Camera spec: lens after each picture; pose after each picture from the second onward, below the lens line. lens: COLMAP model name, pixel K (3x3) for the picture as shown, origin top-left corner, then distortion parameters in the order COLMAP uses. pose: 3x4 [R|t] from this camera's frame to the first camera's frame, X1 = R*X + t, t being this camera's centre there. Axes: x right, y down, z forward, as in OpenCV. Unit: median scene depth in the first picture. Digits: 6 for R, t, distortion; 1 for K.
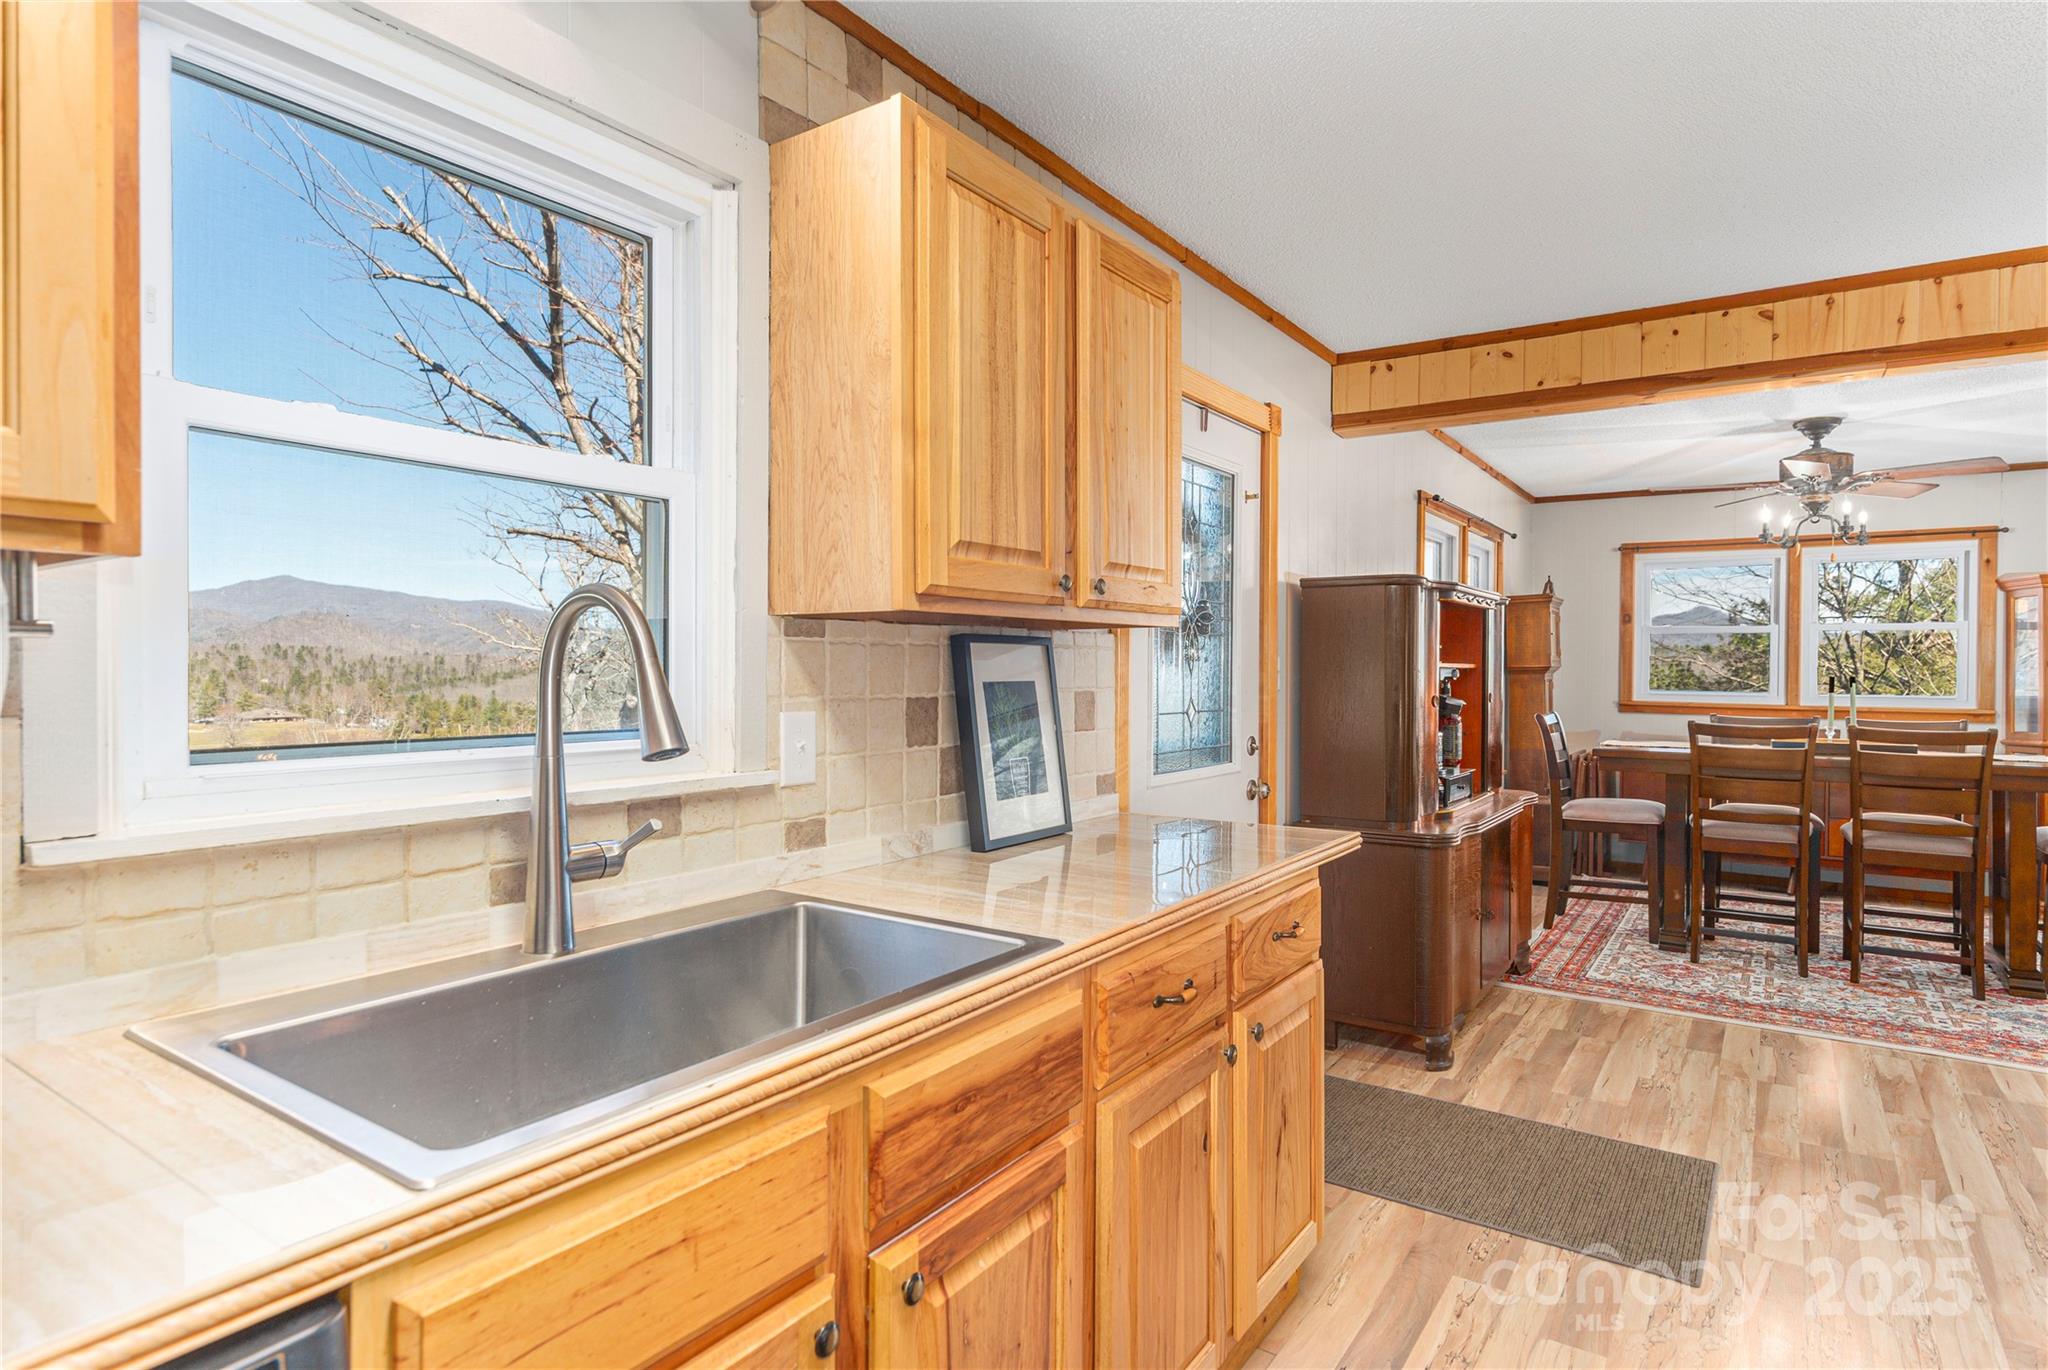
lens RADIAL K [[1096.8, 0, 1018.9], [0, 1096.8, 684.4], [0, 0, 1]] dist [-0.003900, 0.000772]
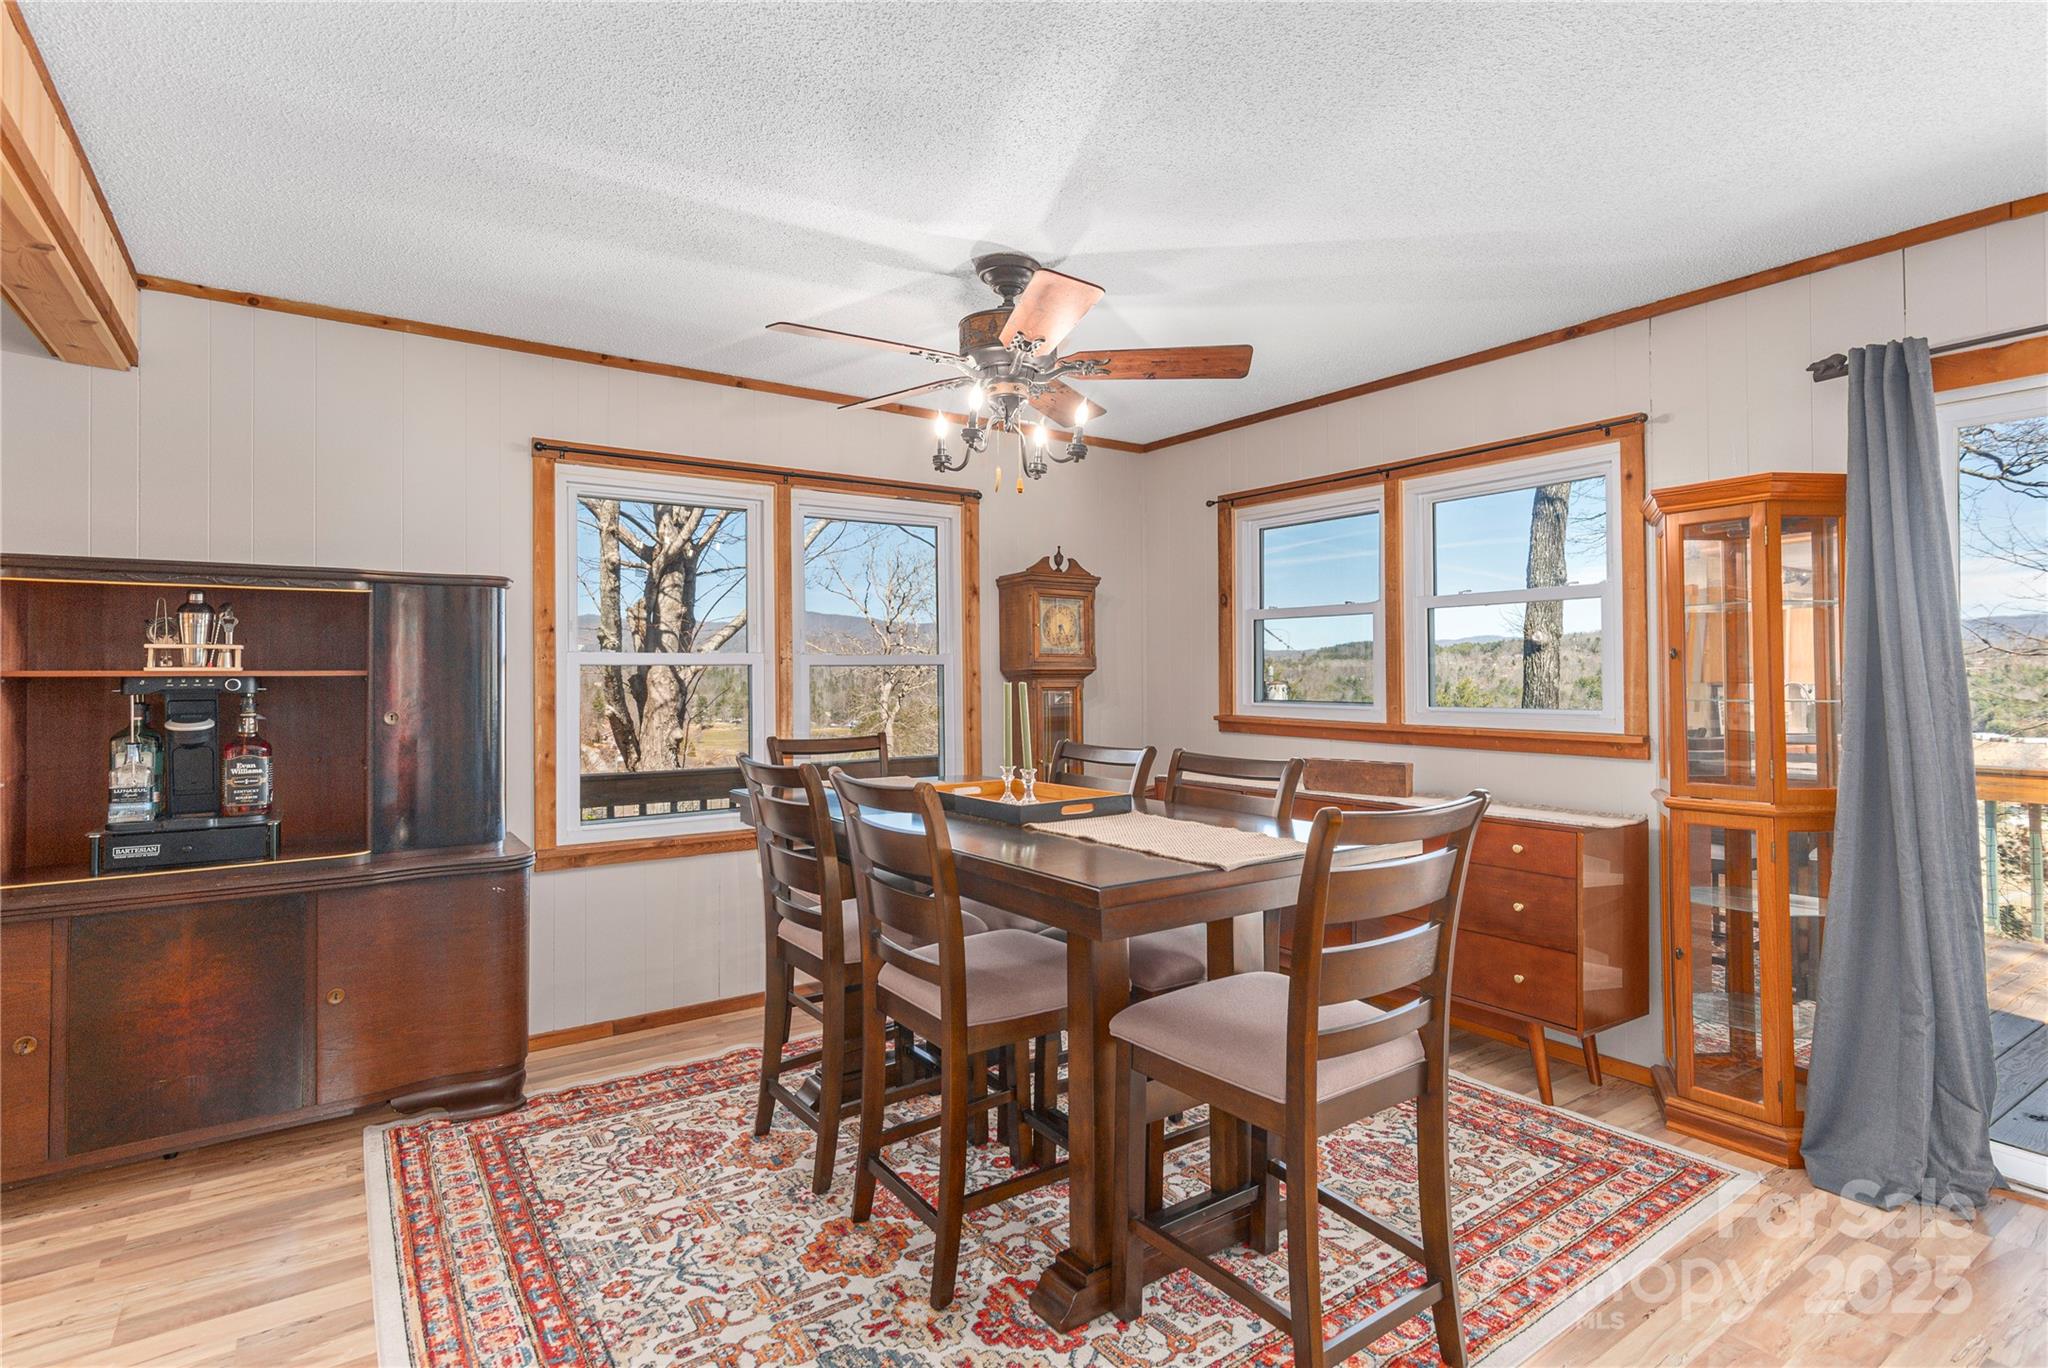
lens RADIAL K [[1006.6, 0, 1033.7], [0, 1006.6, 668.2], [0, 0, 1]] dist [0.011499, 0.000282]
pose [[0.935687, -0.015126, -0.352507, 0.773882], [0.007510, 0.999708, -0.022963, -0.002659], [0.352751, 0.018839, 0.935528, 0.395386]]
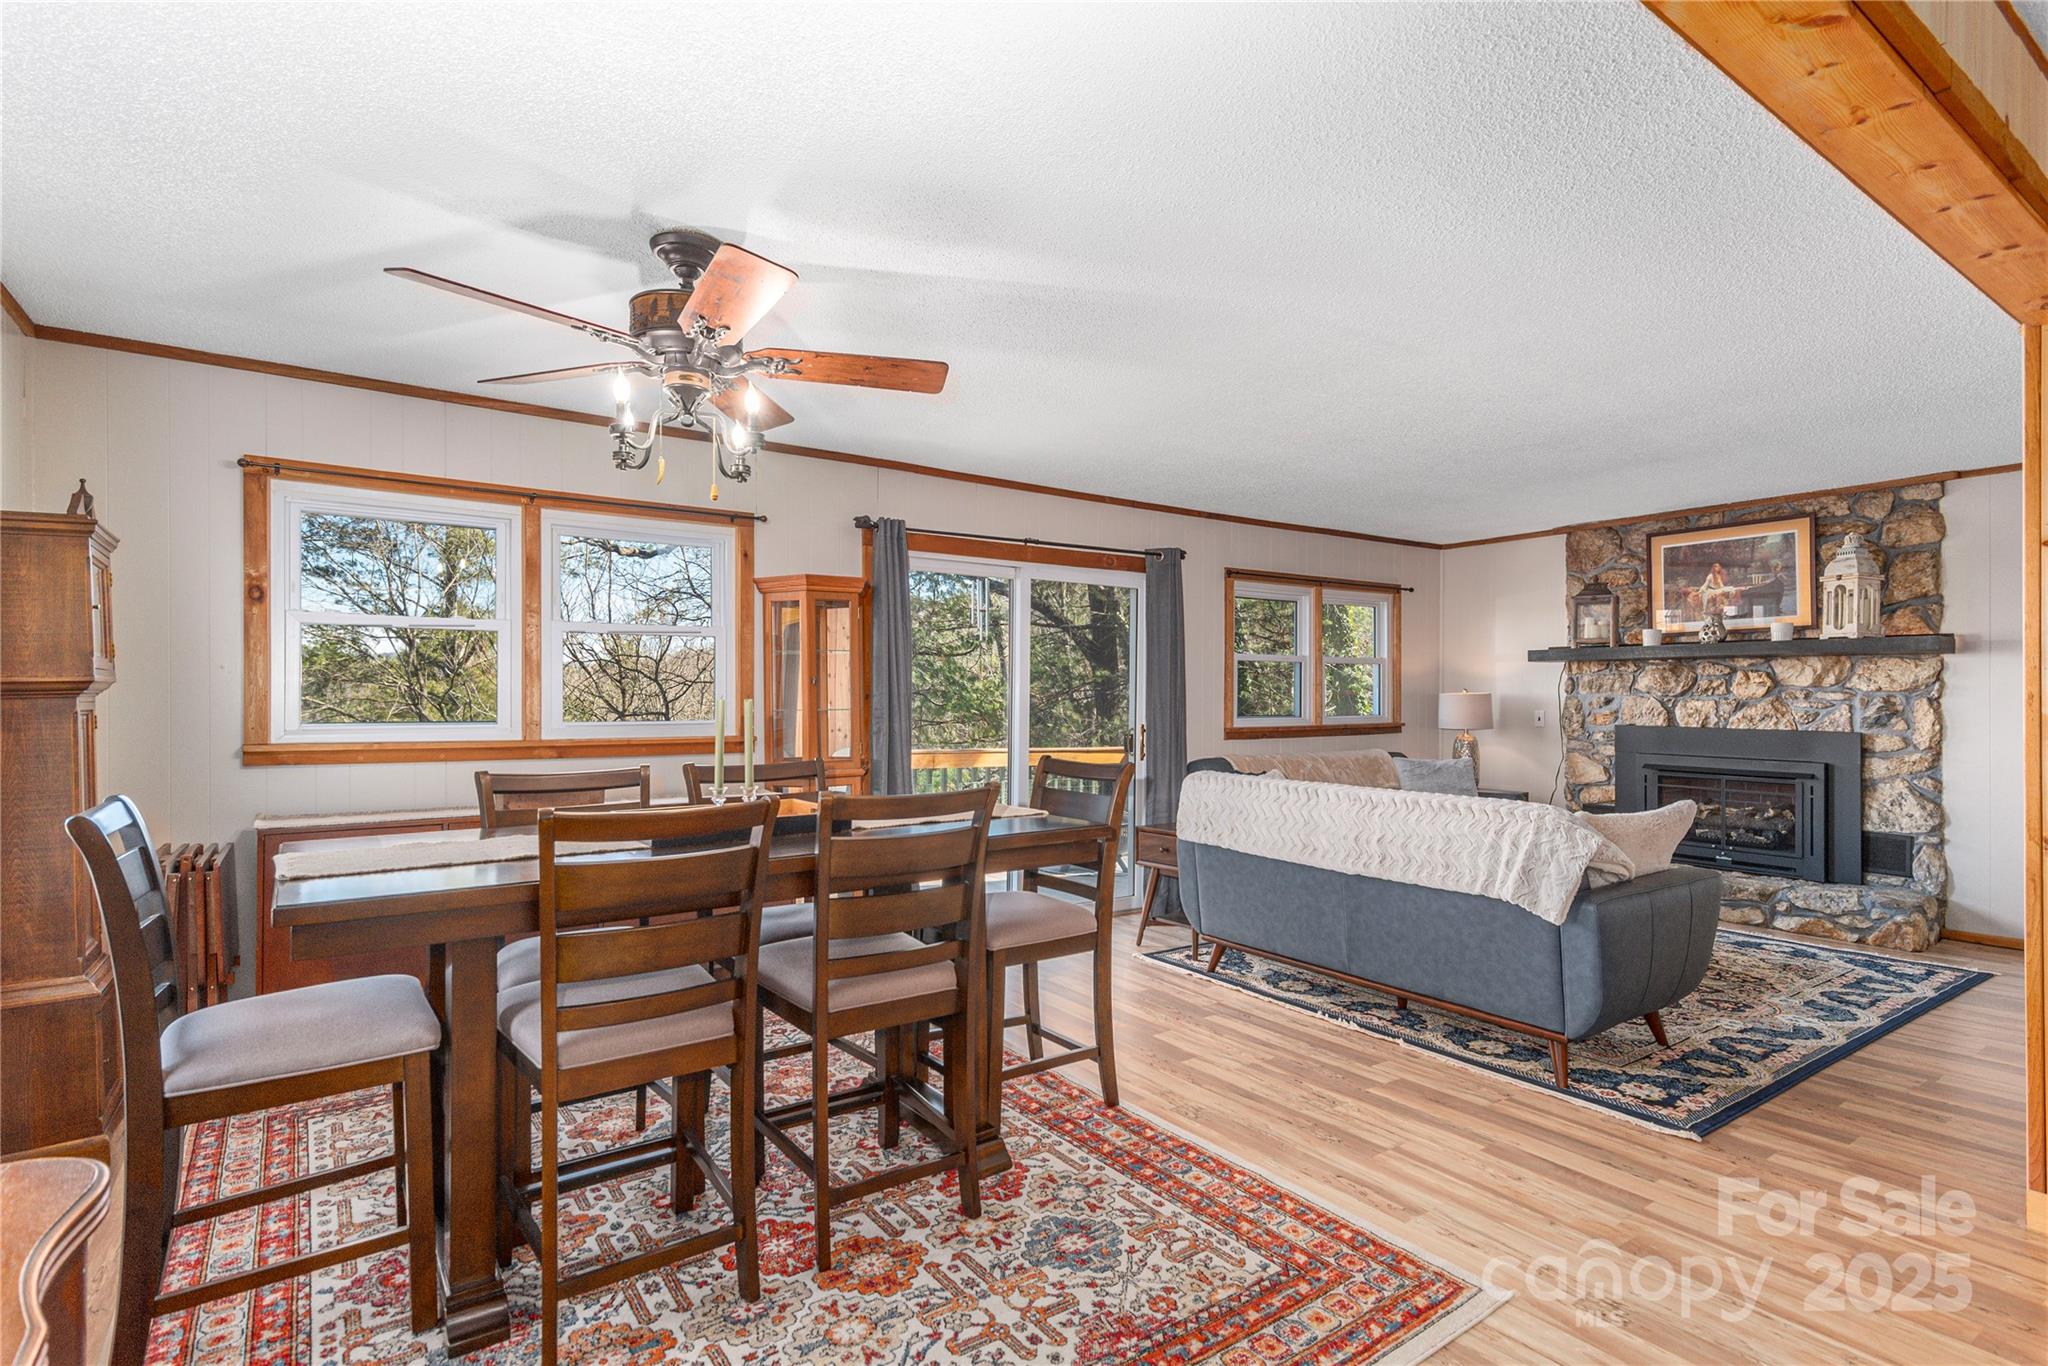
lens RADIAL K [[1006.6, 0, 1015.7], [0, 1006.6, 694.8], [0, 0, 1]] dist [0.011499, 0.000282]
pose [[0.346414, -0.006814, 0.938057, 0.246586], [0.012141, 0.999922, 0.002780, -0.007808], [-0.938003, 0.010426, 0.346470, 0.546722]]
